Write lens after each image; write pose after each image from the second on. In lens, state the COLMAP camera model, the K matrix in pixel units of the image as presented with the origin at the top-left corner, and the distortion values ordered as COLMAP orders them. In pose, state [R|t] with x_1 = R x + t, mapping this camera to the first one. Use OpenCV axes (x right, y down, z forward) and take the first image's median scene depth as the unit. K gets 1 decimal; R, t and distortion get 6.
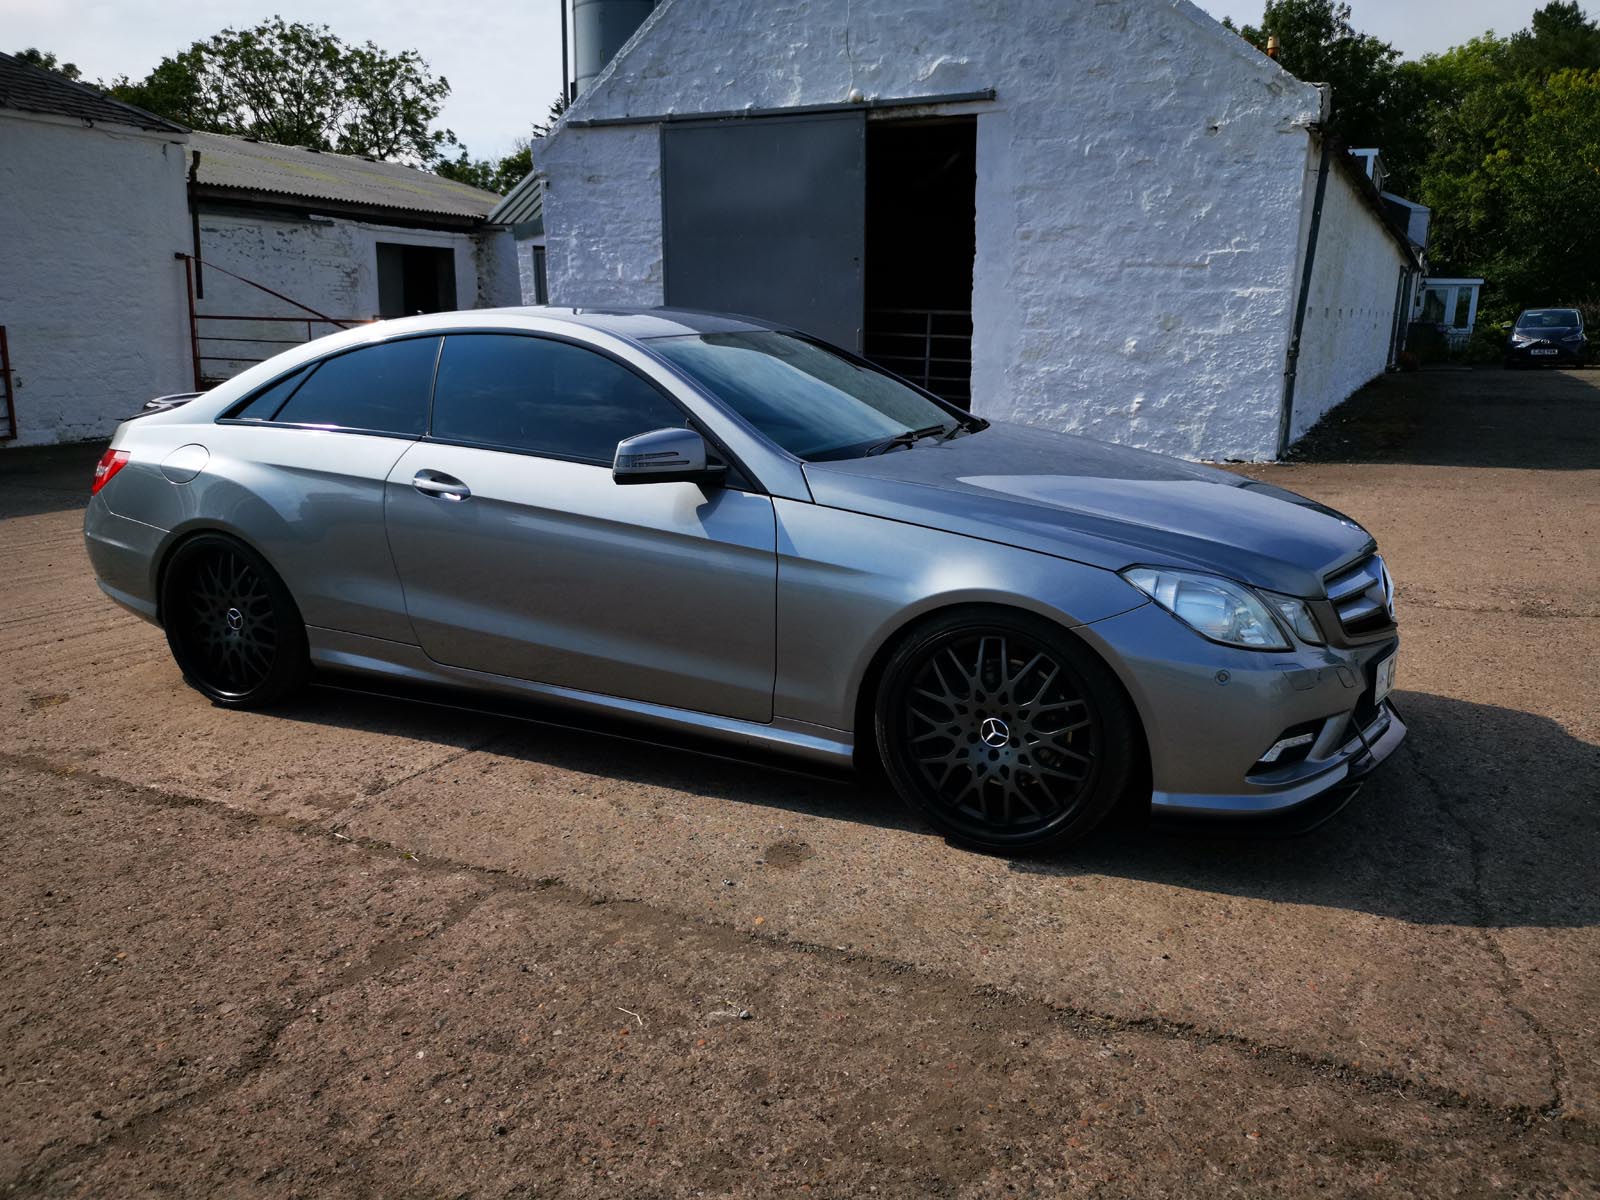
lens RADIAL K [[1224.0, 0, 800.0], [0, 1224.0, 600.0], [0, 0, 1]] dist [0.068368, -0.082500]
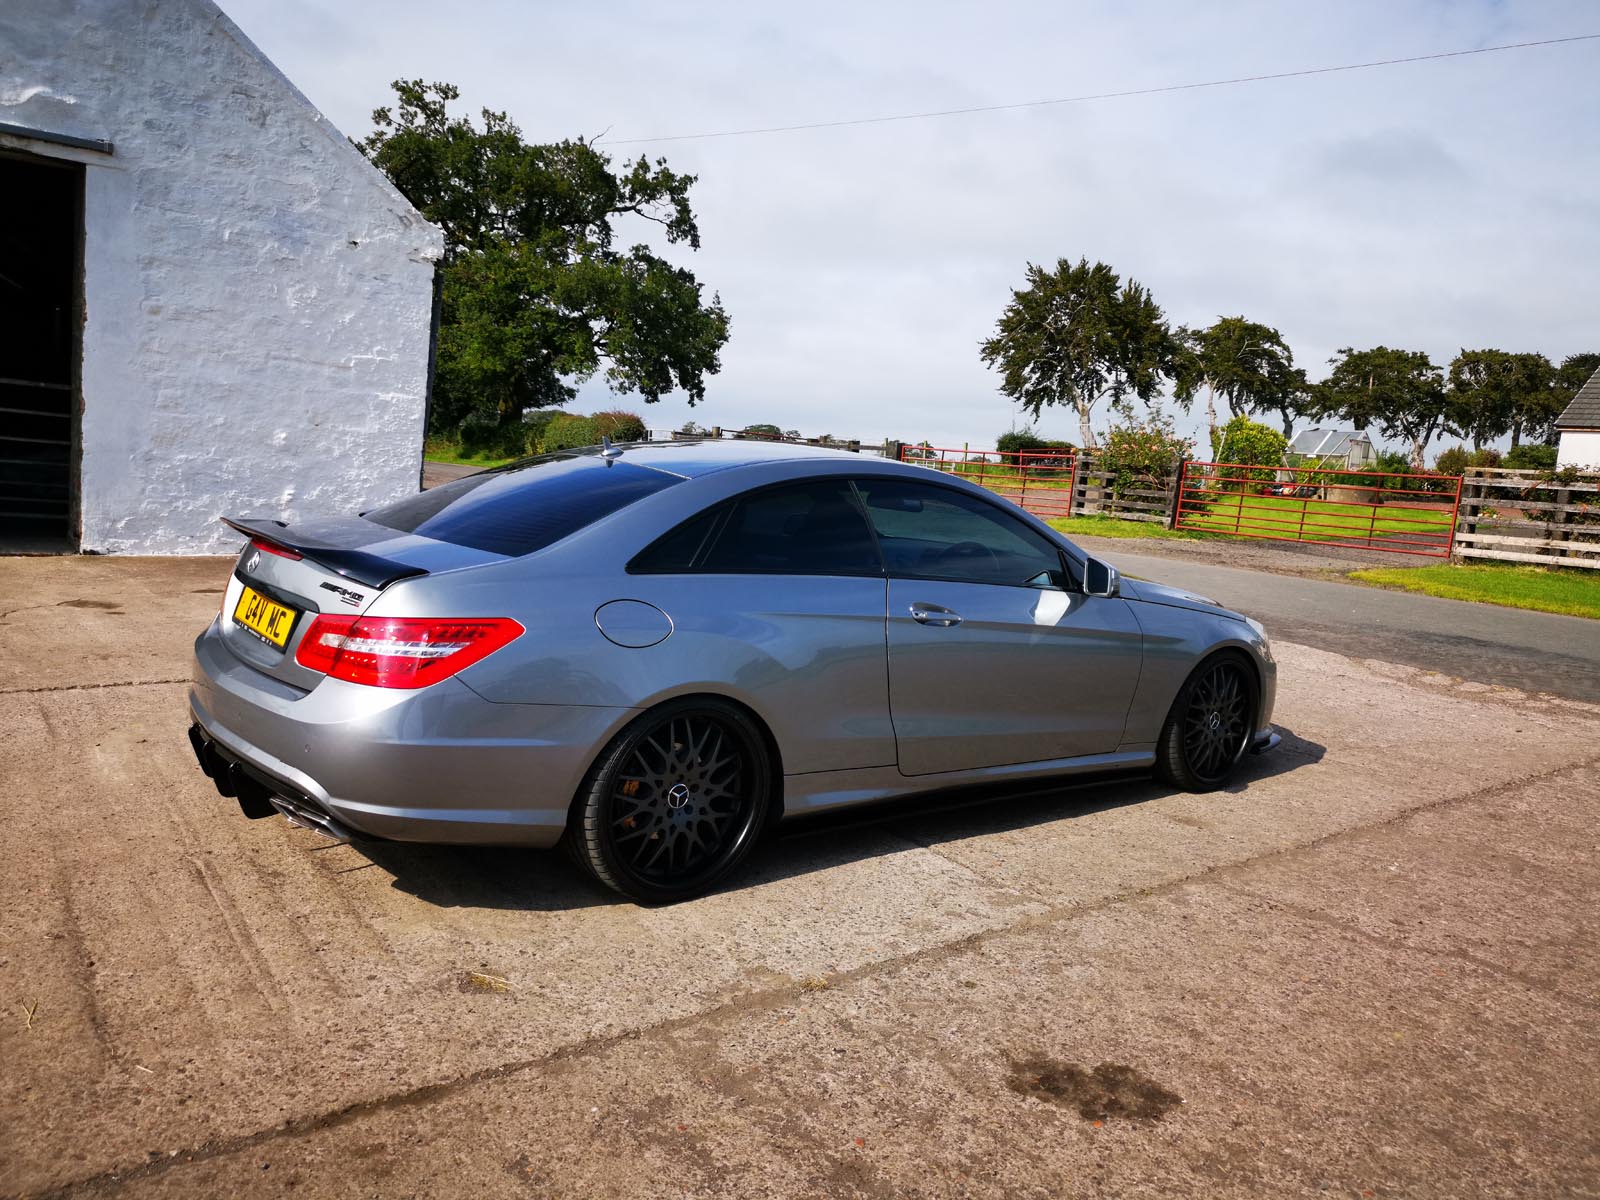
lens RADIAL K [[1226.6, 0, 801.2], [0, 1226.6, 594.8], [0, 0, 1]] dist [0.057679, -0.055953]
pose [[0.413404, -0.076232, 0.907351, -0.473324], [0.126278, 0.991660, 0.025781, -0.053874], [-0.901749, 0.103920, 0.419583, 0.217512]]
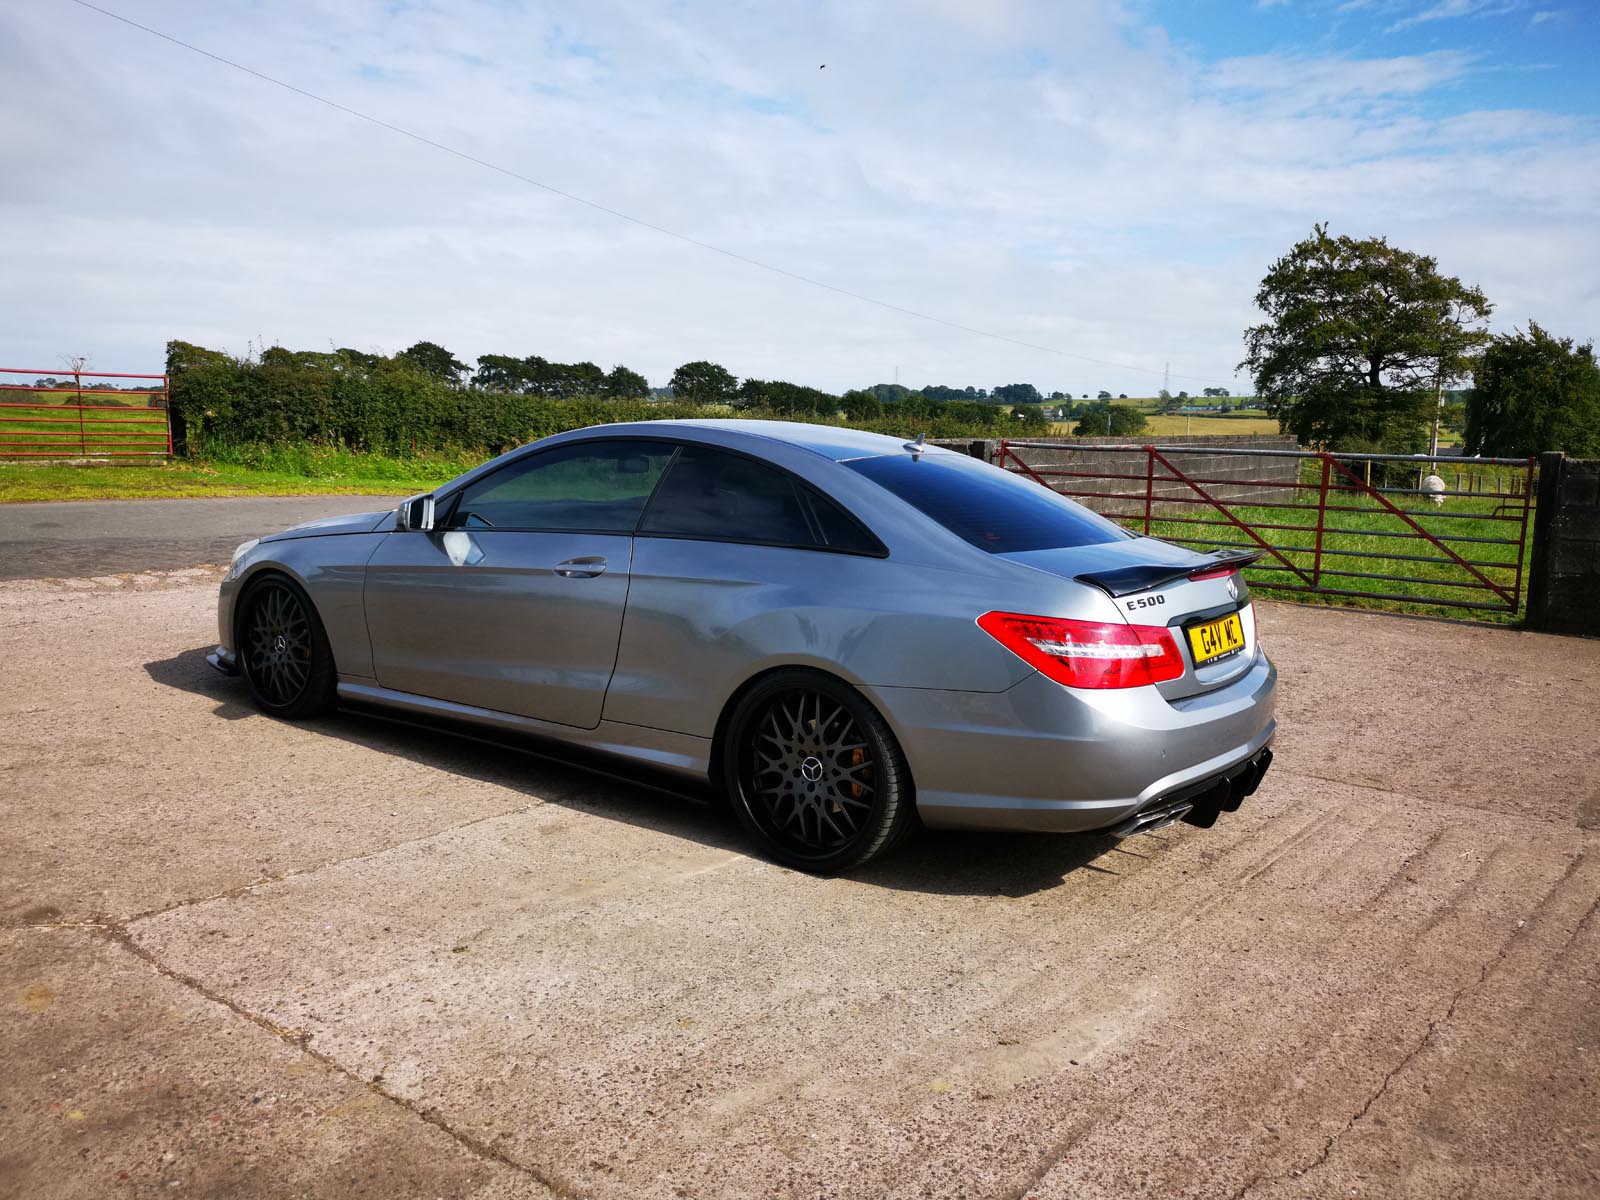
lens RADIAL K [[1239.2, 0, 811.5], [0, 1239.2, 595.0], [0, 0, 1]] dist [0.066012, -0.071288]
pose [[-0.991650, -0.048694, 0.119411, -0.151782], [-0.003048, 0.934562, 0.355786, -0.198783], [-0.128922, 0.352451, -0.926907, 0.841891]]
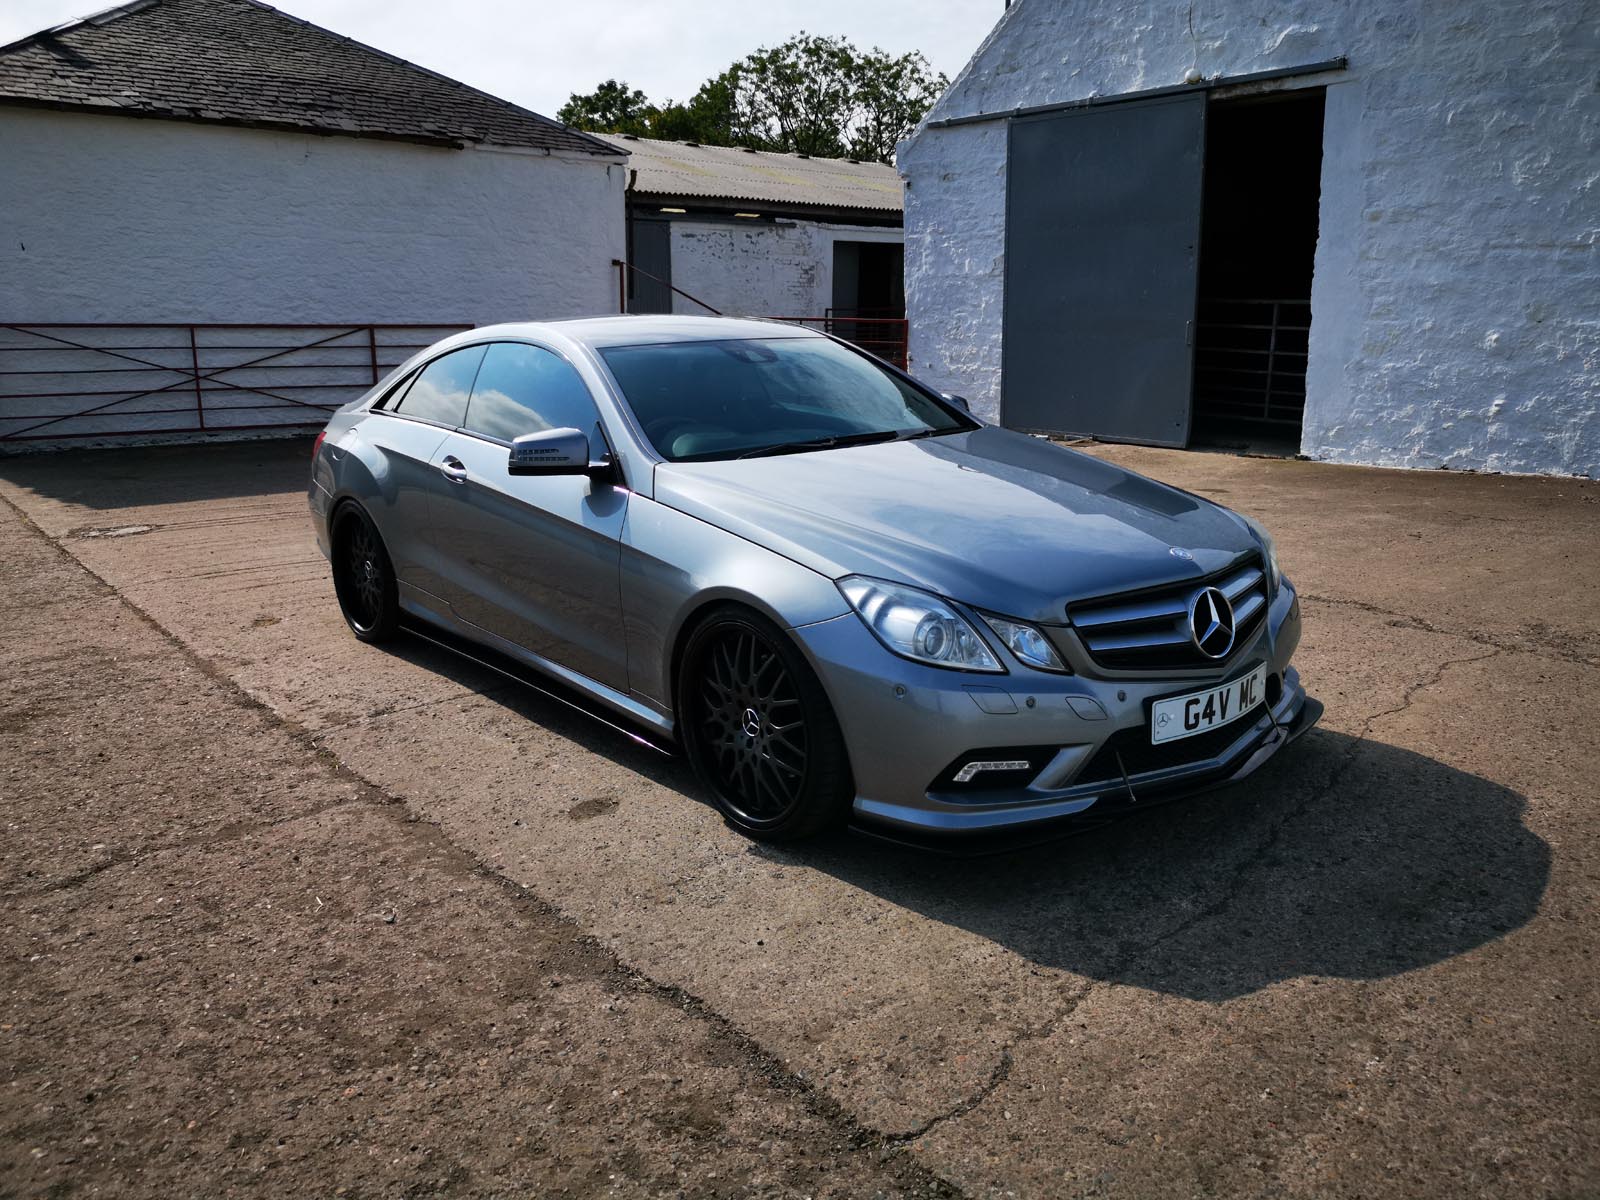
lens RADIAL K [[1226.6, 0, 801.2], [0, 1226.6, 594.8], [0, 0, 1]] dist [0.057679, -0.055953]
pose [[0.918951, 0.080968, -0.385970, 0.174649], [-0.078558, 0.996666, 0.022041, -0.008651], [0.386468, 0.010066, 0.922248, 0.008391]]
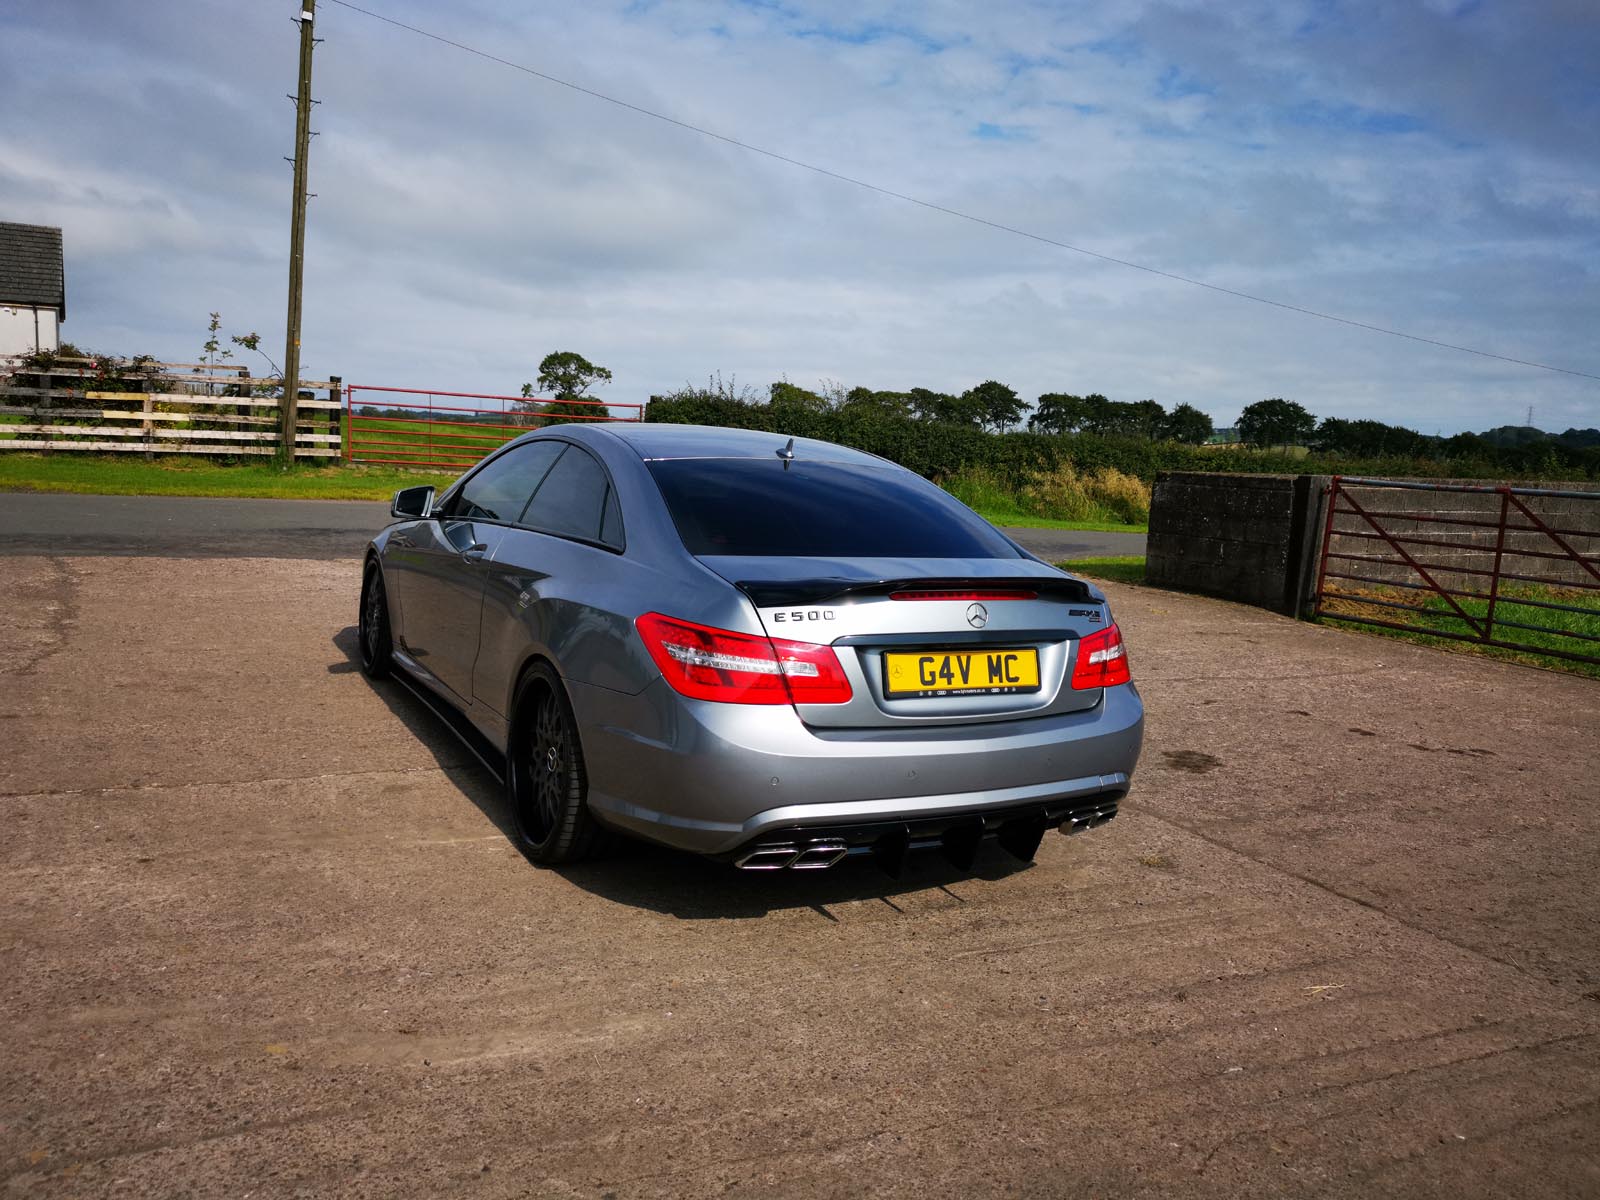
lens RADIAL K [[1239.2, 0, 811.5], [0, 1239.2, 595.0], [0, 0, 1]] dist [0.066012, -0.071288]
pose [[-0.836365, -0.114731, 0.536033, -0.362286], [0.069799, 0.947604, 0.311730, -0.178278], [-0.543712, 0.298134, -0.784534, 0.758097]]
